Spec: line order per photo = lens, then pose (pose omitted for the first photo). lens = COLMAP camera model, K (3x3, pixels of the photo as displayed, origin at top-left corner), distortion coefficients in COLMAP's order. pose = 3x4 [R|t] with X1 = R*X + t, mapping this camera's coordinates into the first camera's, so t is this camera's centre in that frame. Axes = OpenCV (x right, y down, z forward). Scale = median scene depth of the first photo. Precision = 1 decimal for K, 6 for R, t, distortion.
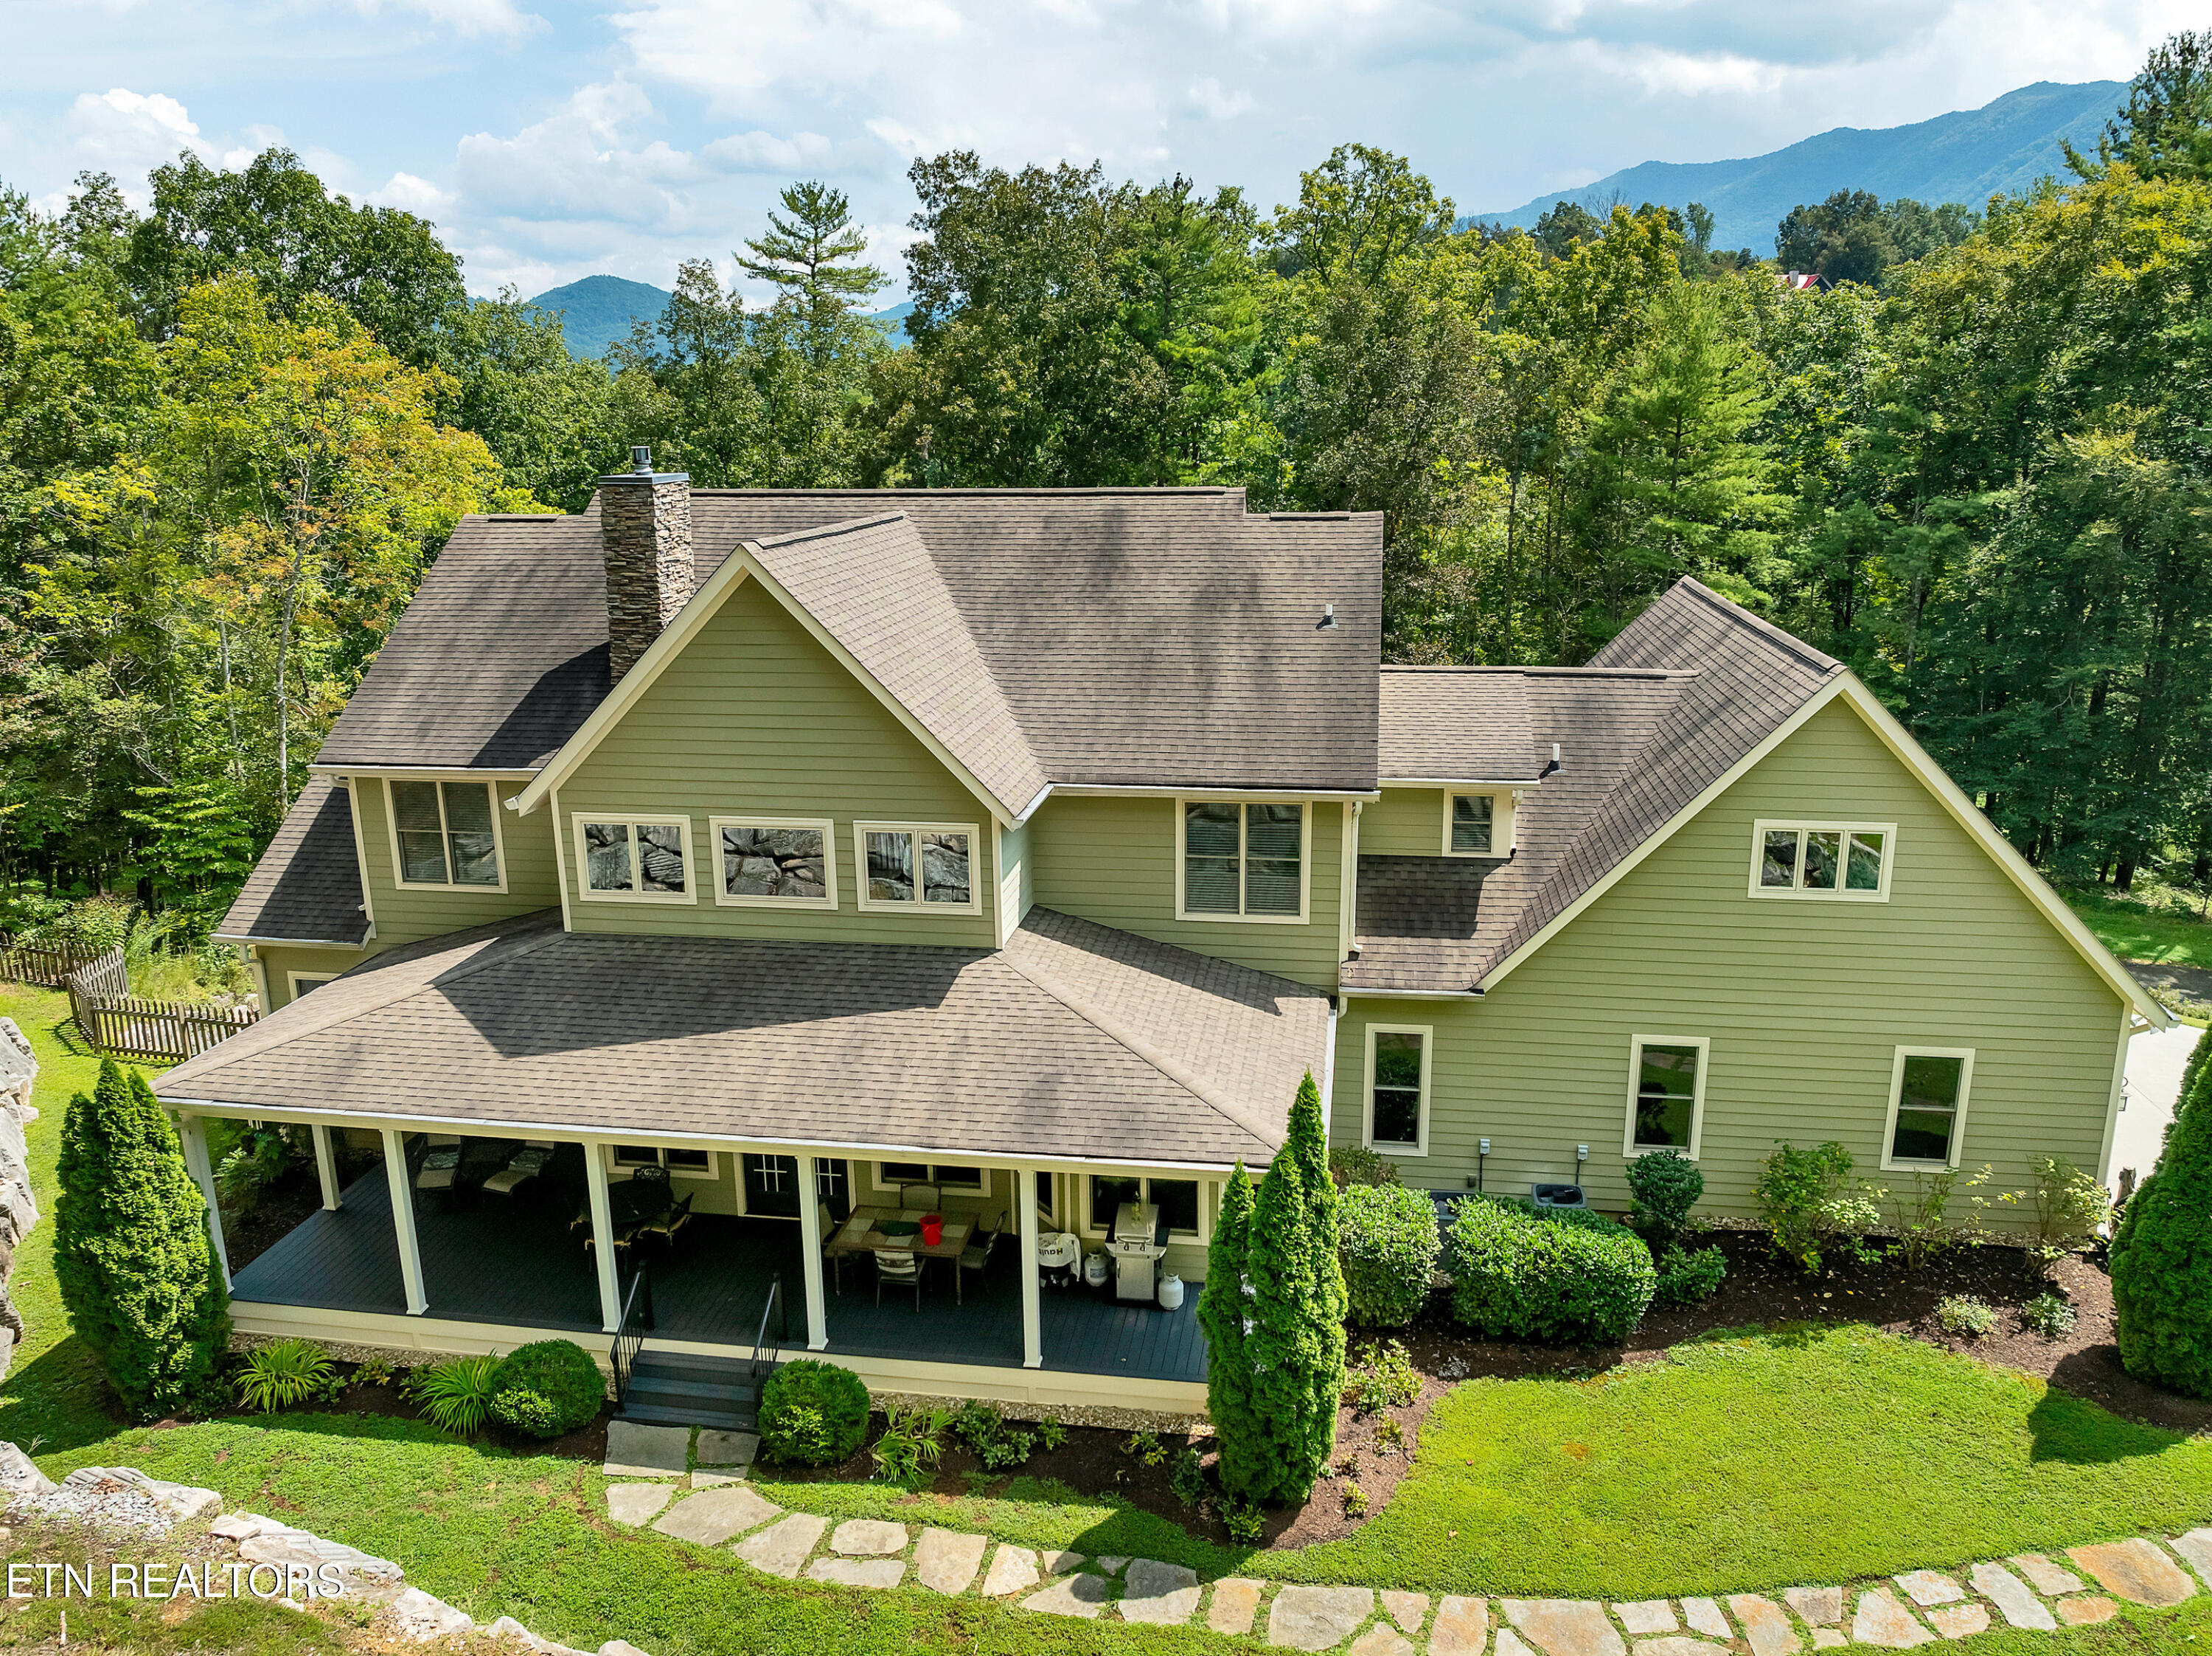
lens RADIAL K [[1570.9, 0, 1106.0], [0, 1570.9, 828.0], [0, 0, 1]] dist [-0.040870, 0.007318]
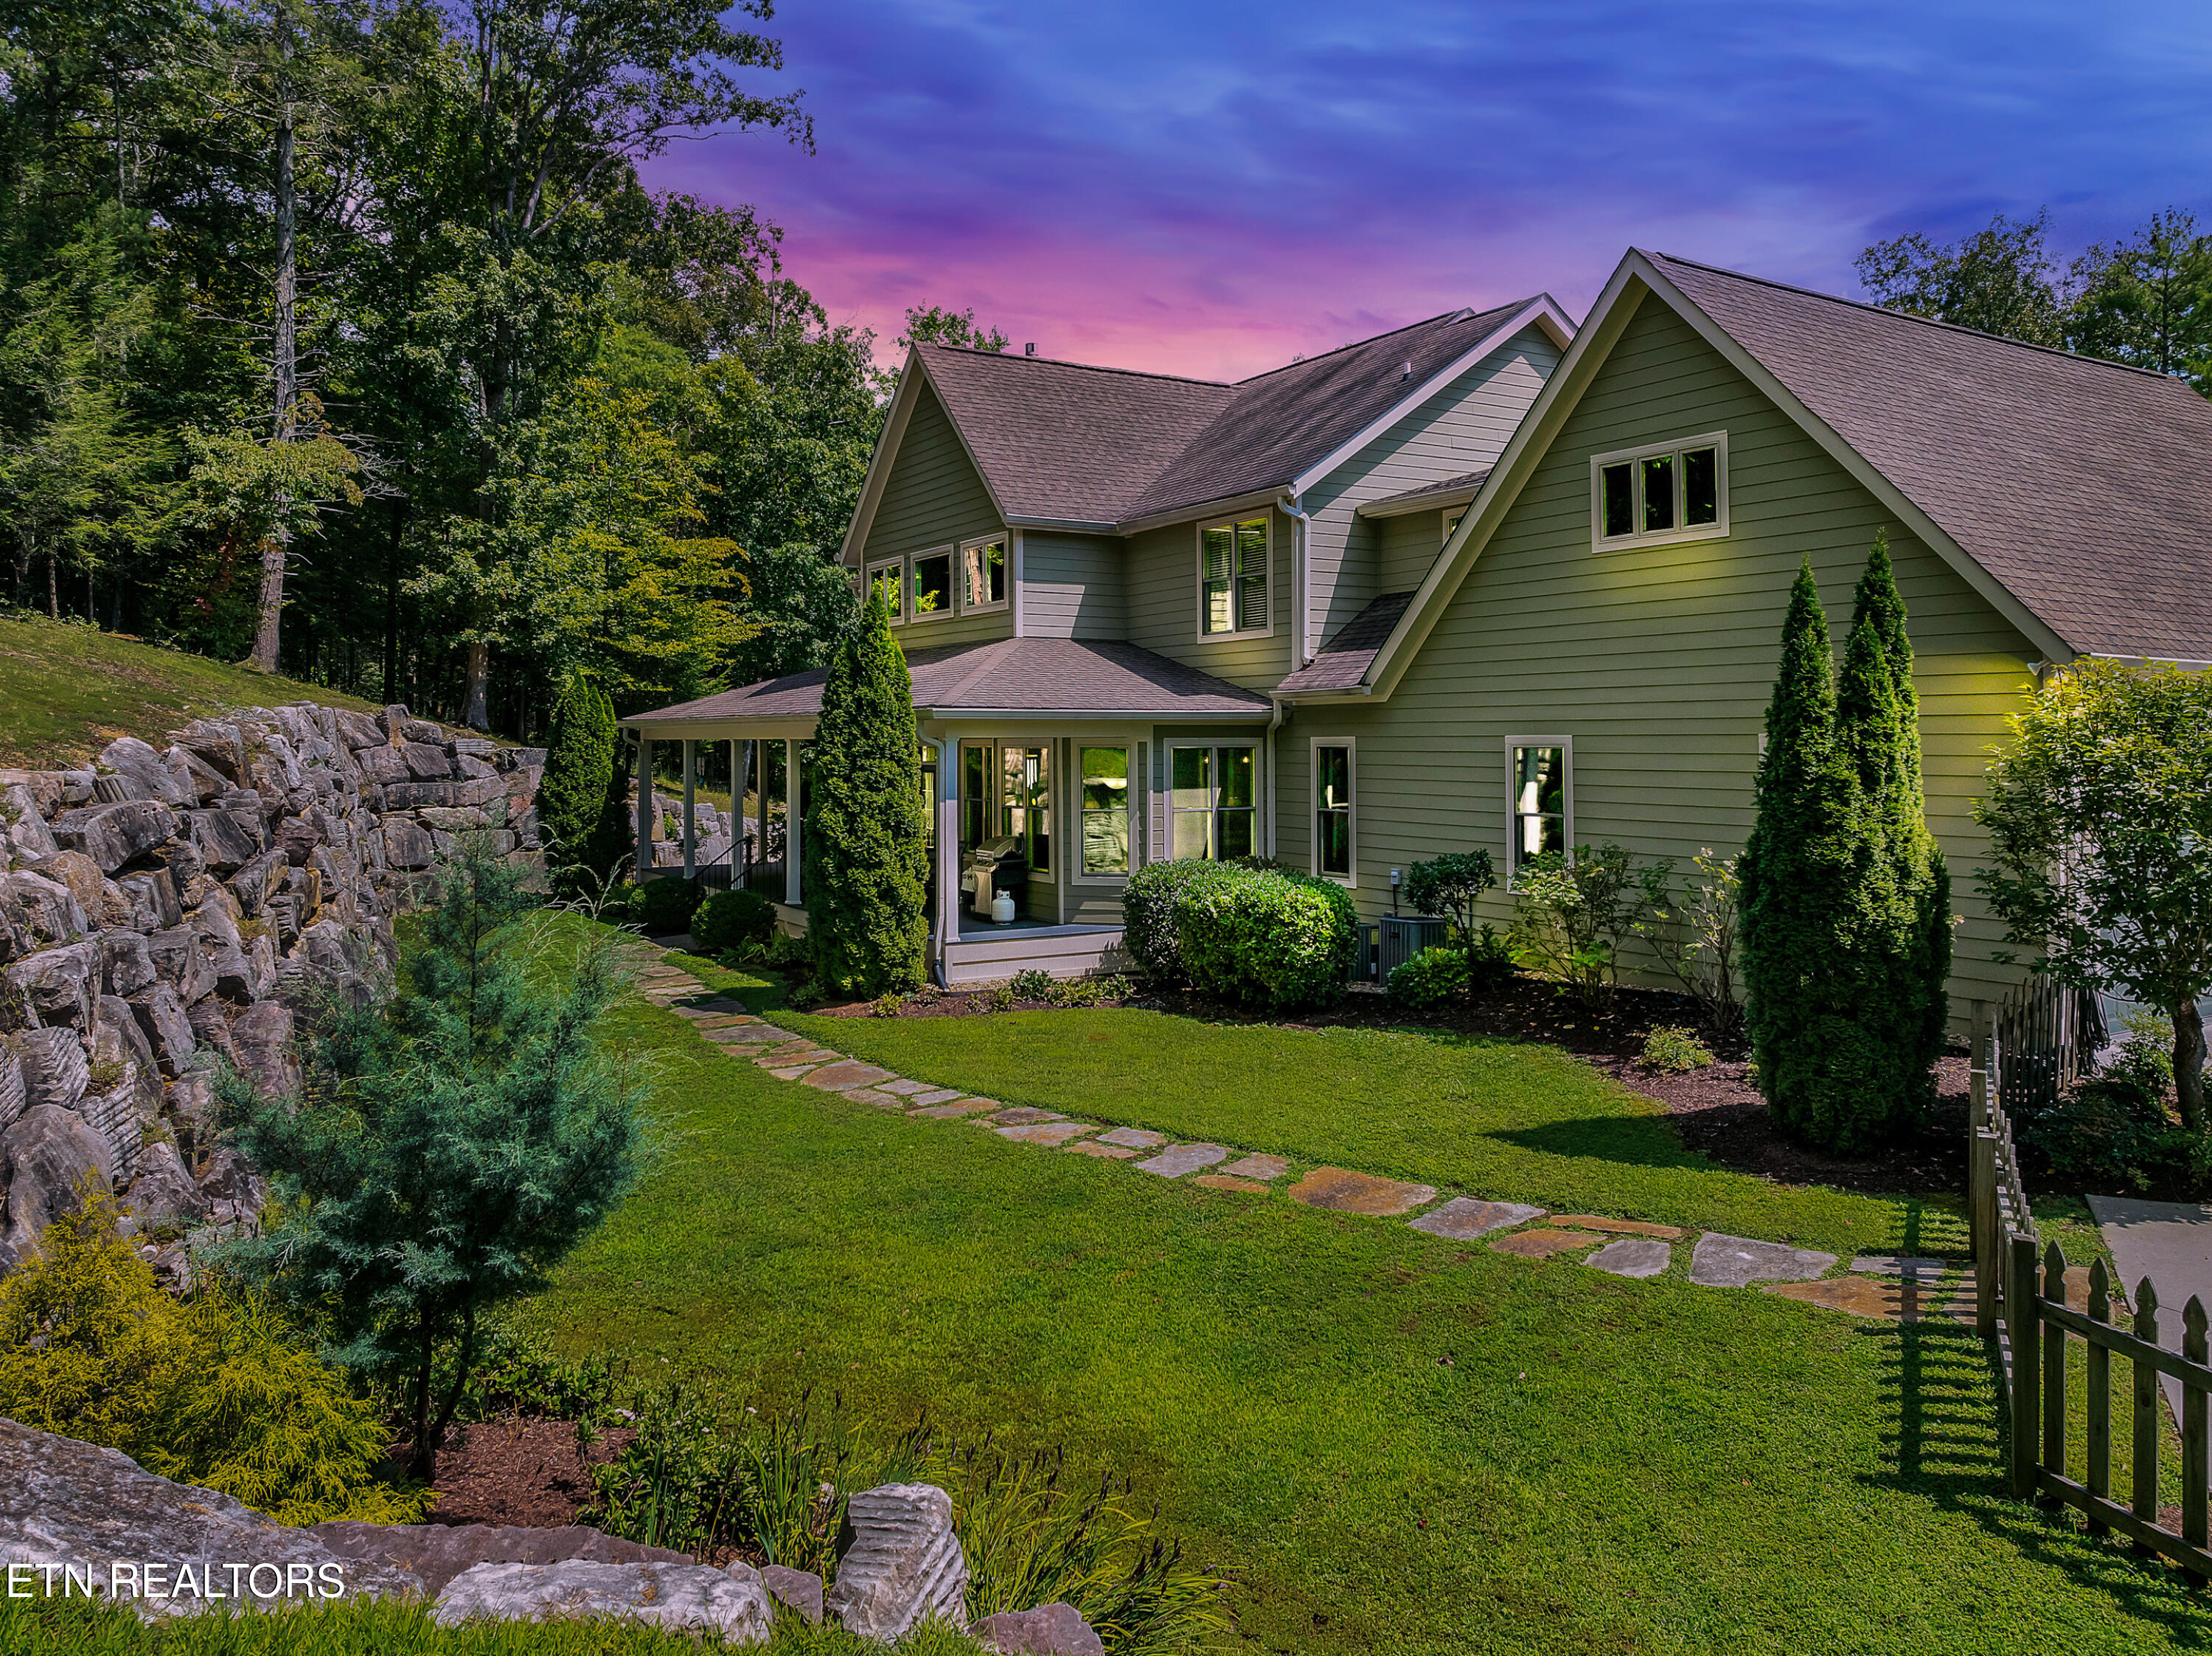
lens RADIAL K [[1569.3, 0, 1109.2], [0, 1569.3, 697.2], [0, 0, 1]] dist [-0.016437, 0.001003]
pose [[0.655827, -0.011253, -0.754827, 0.886340], [-0.185133, 0.966958, -0.175267, 0.318565], [0.731858, 0.254688, 0.632074, 0.306145]]
